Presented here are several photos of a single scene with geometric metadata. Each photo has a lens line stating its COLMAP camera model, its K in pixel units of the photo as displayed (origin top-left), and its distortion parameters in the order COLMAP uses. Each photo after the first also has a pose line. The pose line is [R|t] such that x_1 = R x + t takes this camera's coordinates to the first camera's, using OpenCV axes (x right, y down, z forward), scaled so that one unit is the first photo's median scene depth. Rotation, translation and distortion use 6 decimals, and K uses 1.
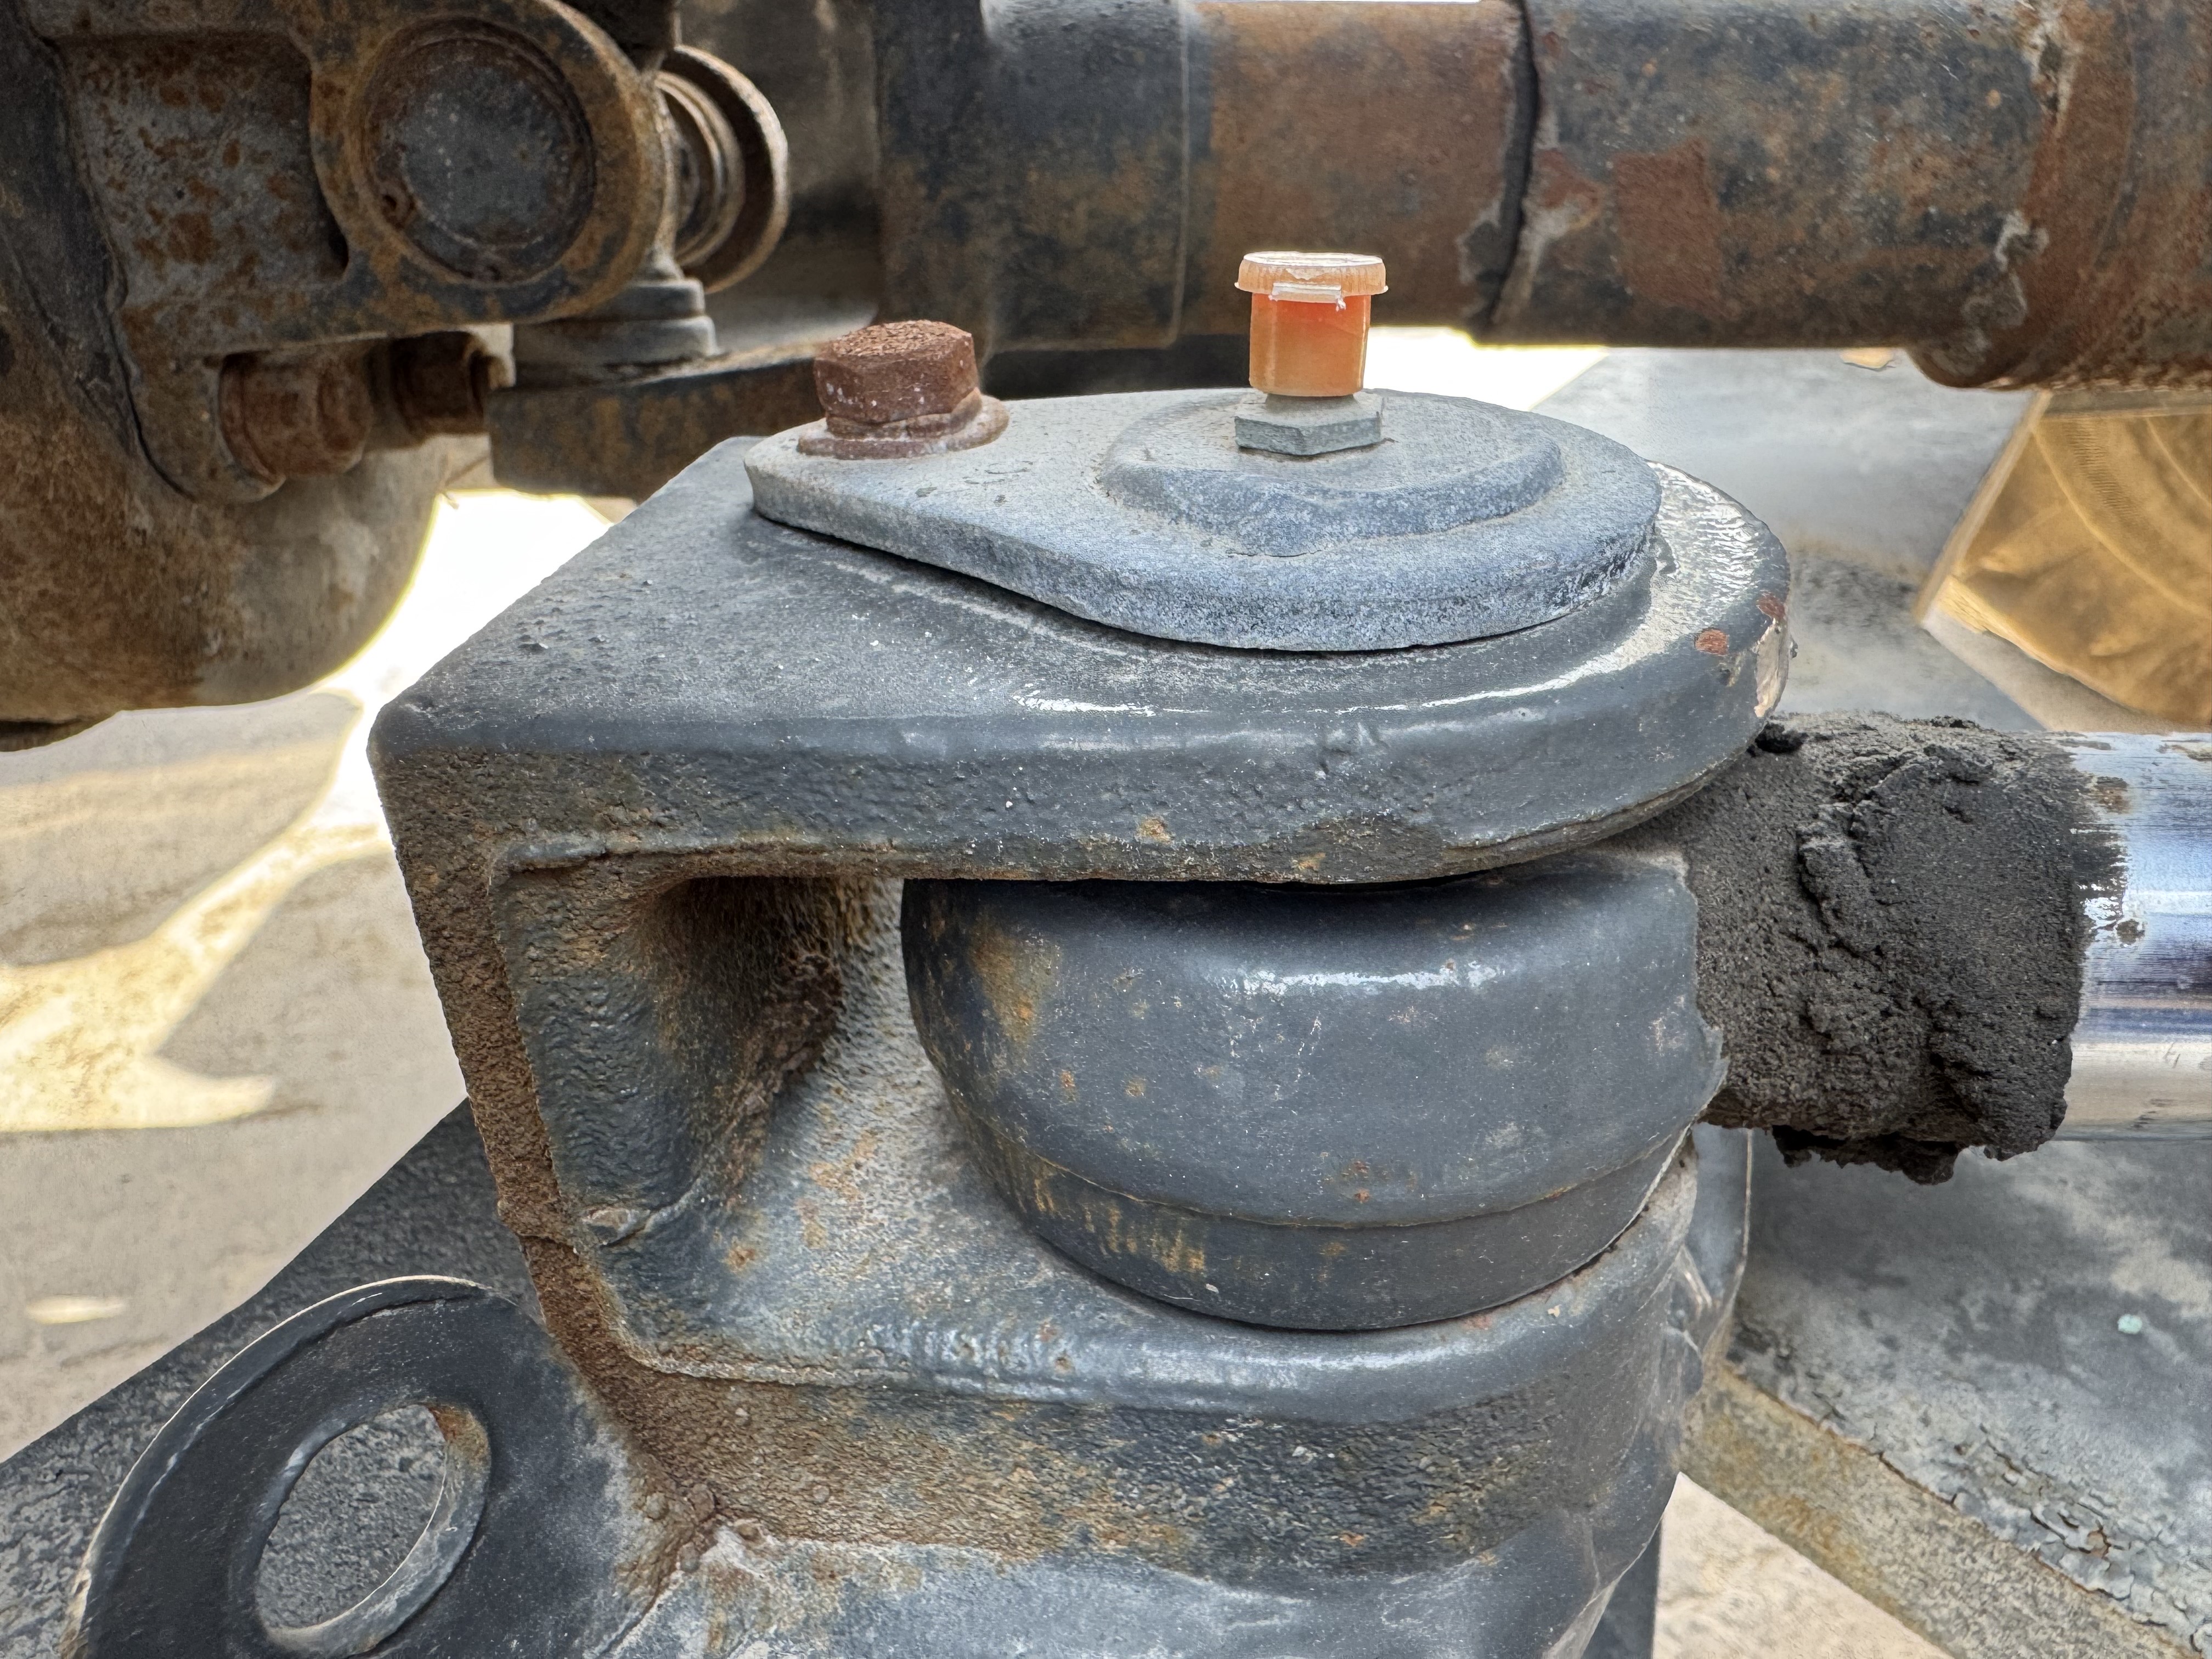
lens RADIAL K [[1552.9, 0, 1111.9], [0, 1552.9, 831.4], [0, 0, 1]] dist [0.005205, 0.000484]
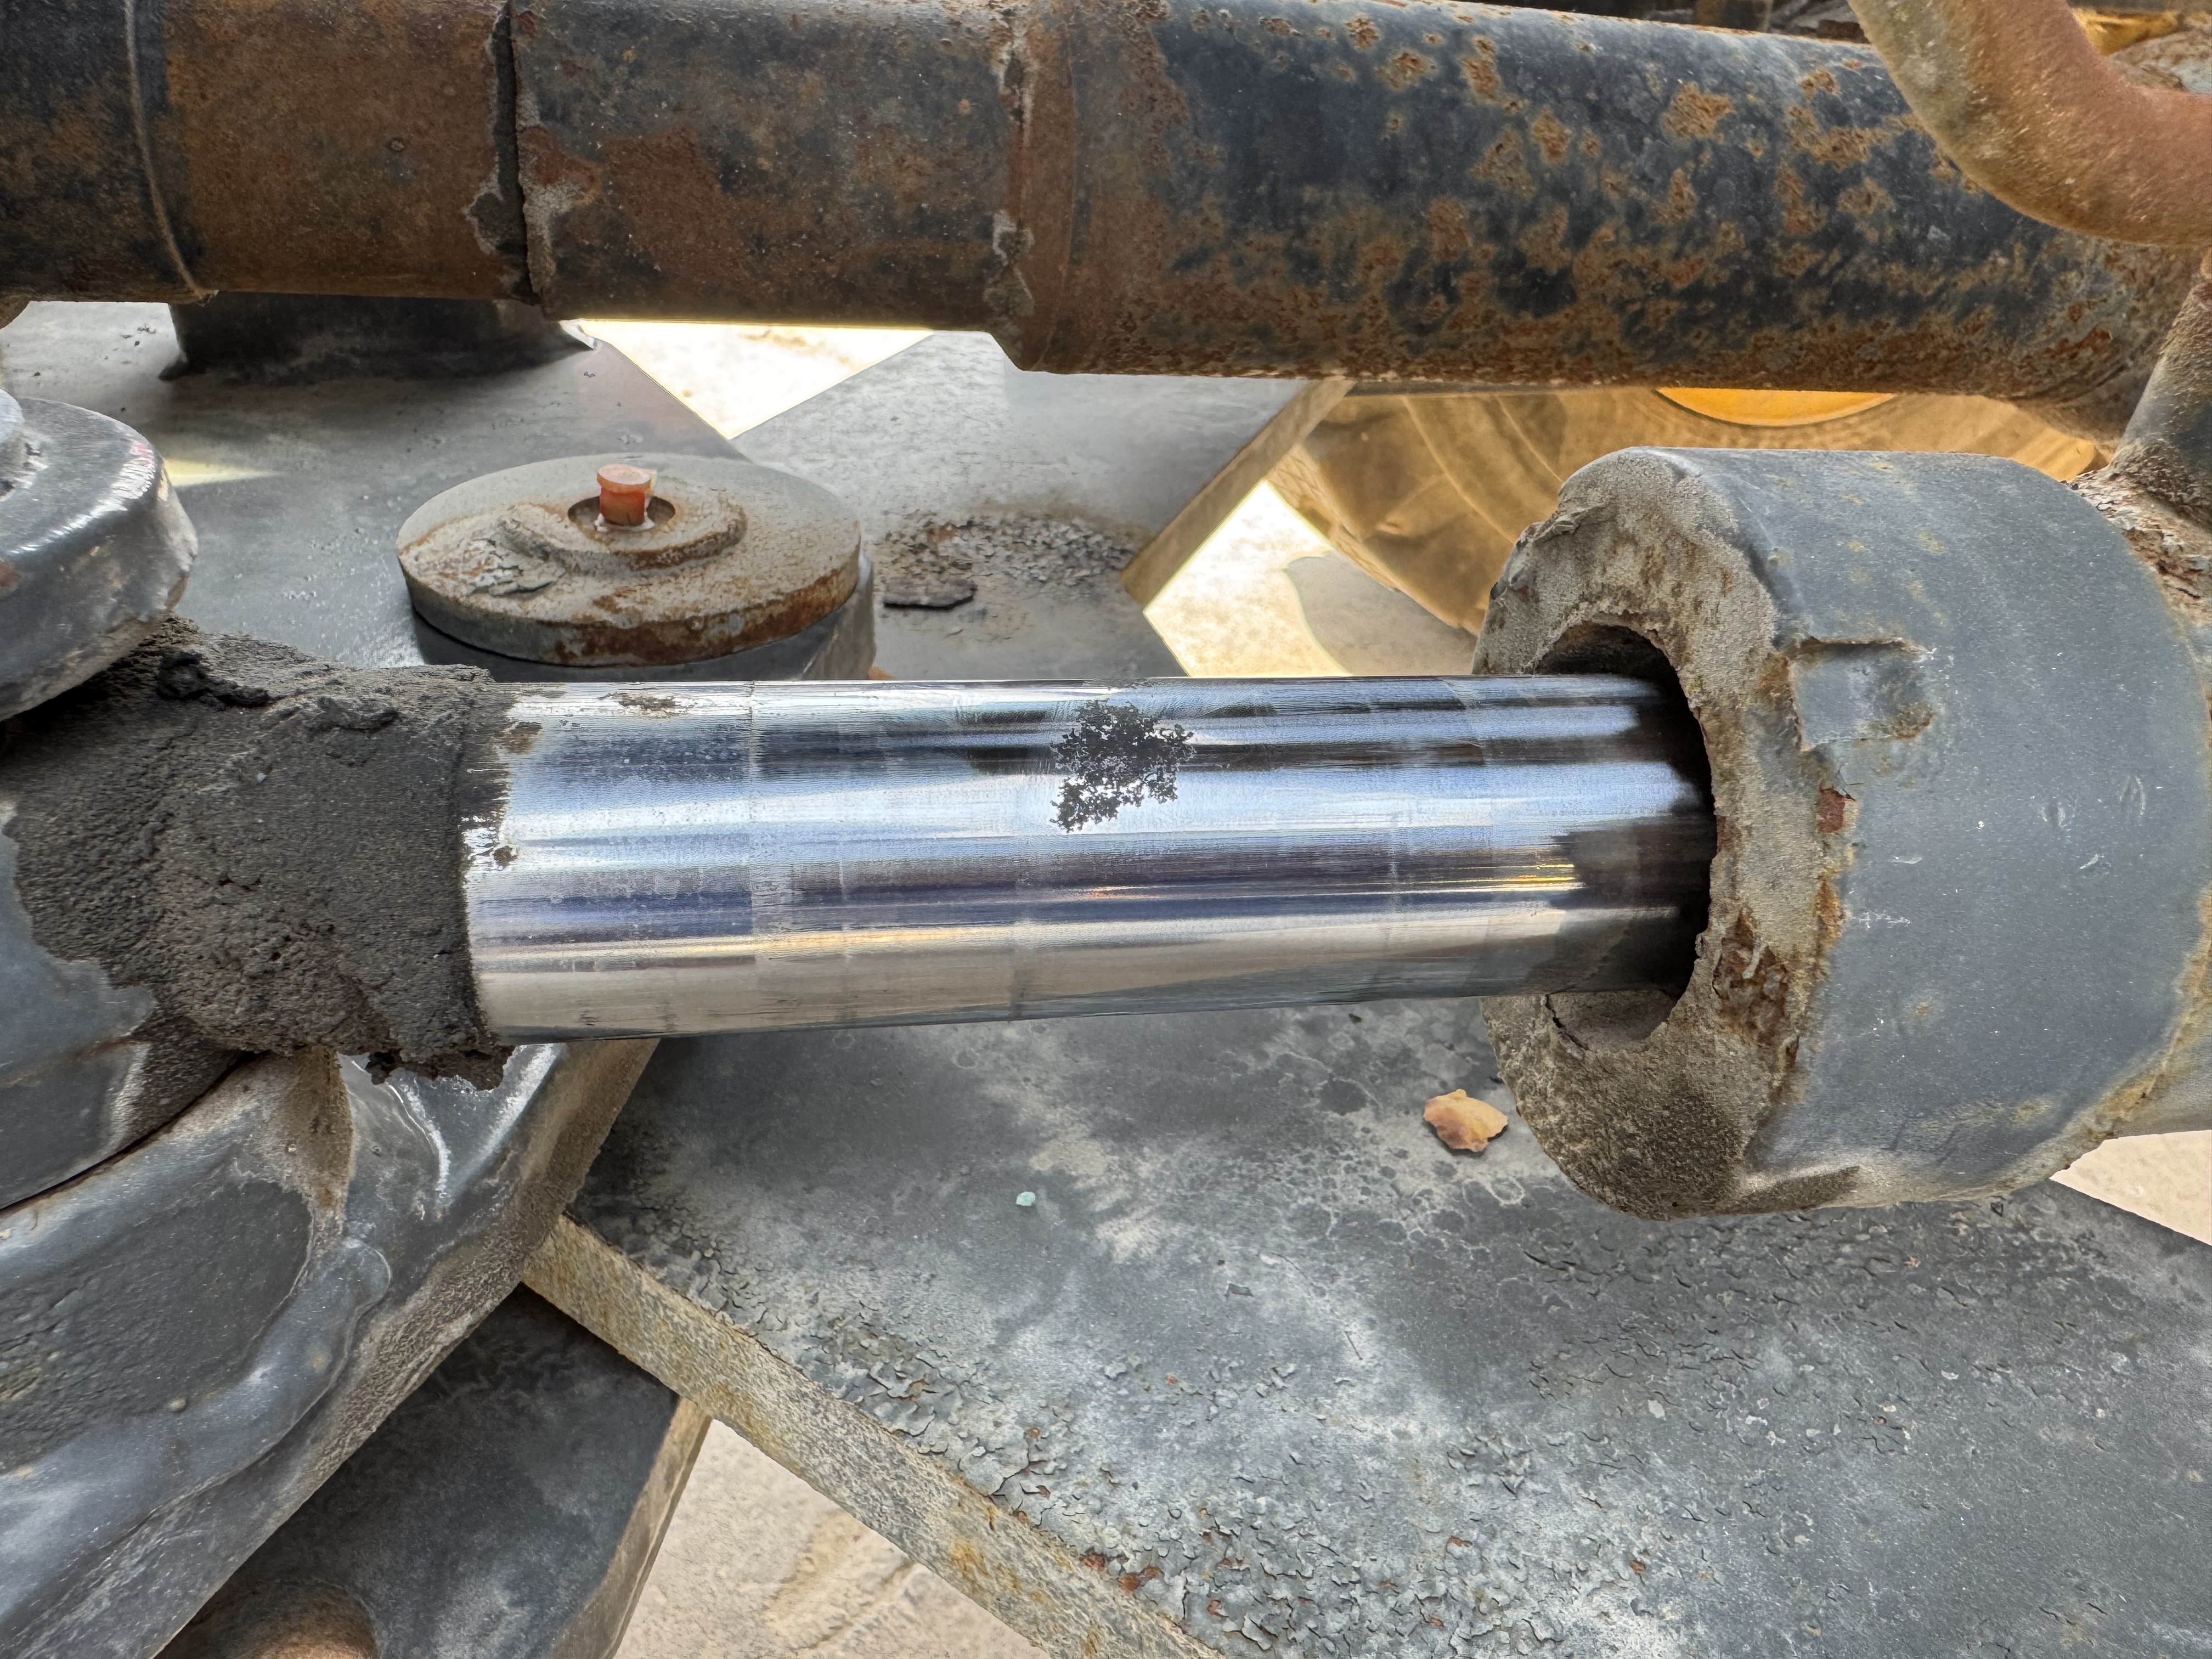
lens RADIAL K [[1552.9, 0, 1105.3], [0, 1552.9, 829.0], [0, 0, 1]] dist [0.005205, 0.000484]
pose [[0.974074, -0.038901, 0.222860, 0.406192], [0.033649, 0.999060, 0.027319, 0.013533], [-0.223714, -0.019111, 0.974467, -0.105112]]
